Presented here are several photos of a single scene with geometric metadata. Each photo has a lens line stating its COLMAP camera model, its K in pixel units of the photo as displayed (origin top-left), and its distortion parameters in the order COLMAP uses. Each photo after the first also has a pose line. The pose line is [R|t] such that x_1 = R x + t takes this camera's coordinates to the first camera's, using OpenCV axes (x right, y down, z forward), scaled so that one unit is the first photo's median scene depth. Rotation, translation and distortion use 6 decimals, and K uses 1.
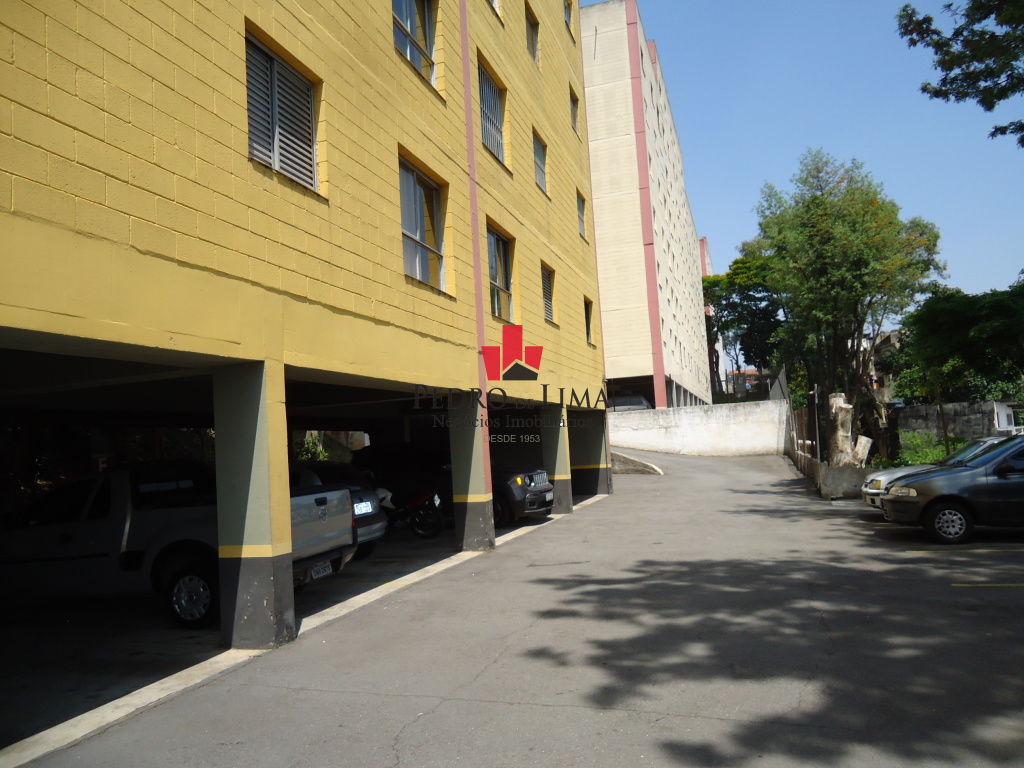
lens RADIAL K [[738.0, 0, 514.3], [0, 738.0, 383.0], [0, 0, 1]] dist [-0.010625, 0.005018]
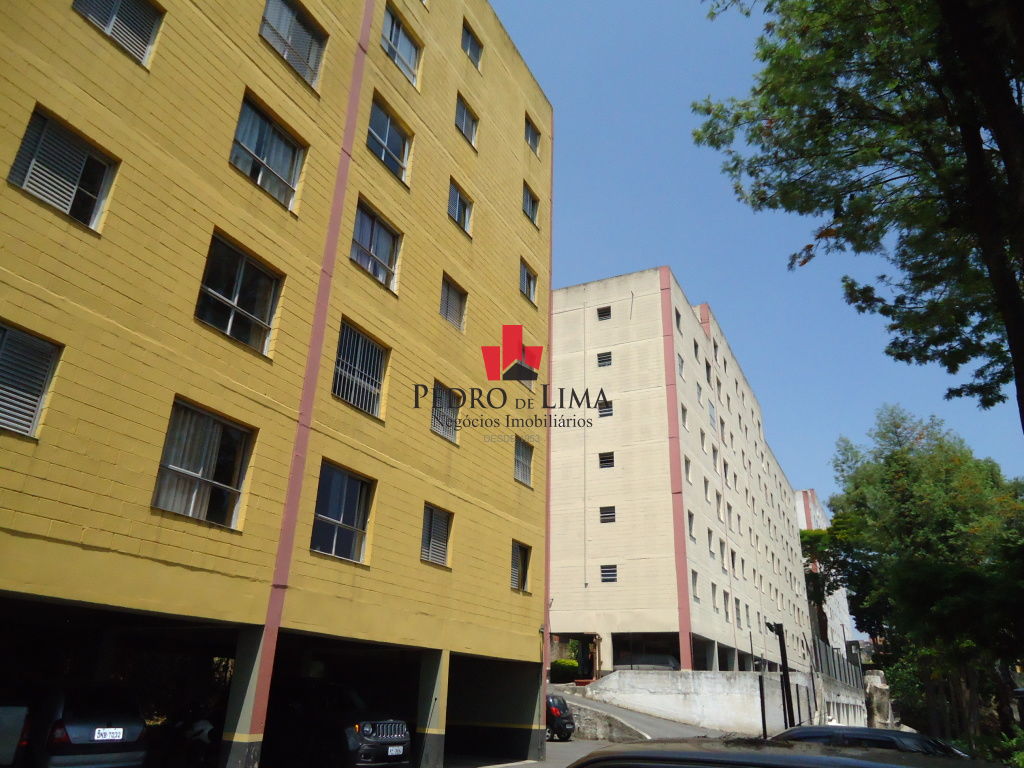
lens RADIAL K [[738.0, 0, 518.7], [0, 738.0, 388.5], [0, 0, 1]] dist [-0.010625, 0.005018]
pose [[0.983839, 0.024173, -0.177414, 0.156716], [-0.077951, 0.949842, -0.302859, -0.006066], [0.161195, 0.311794, 0.936376, -0.002300]]
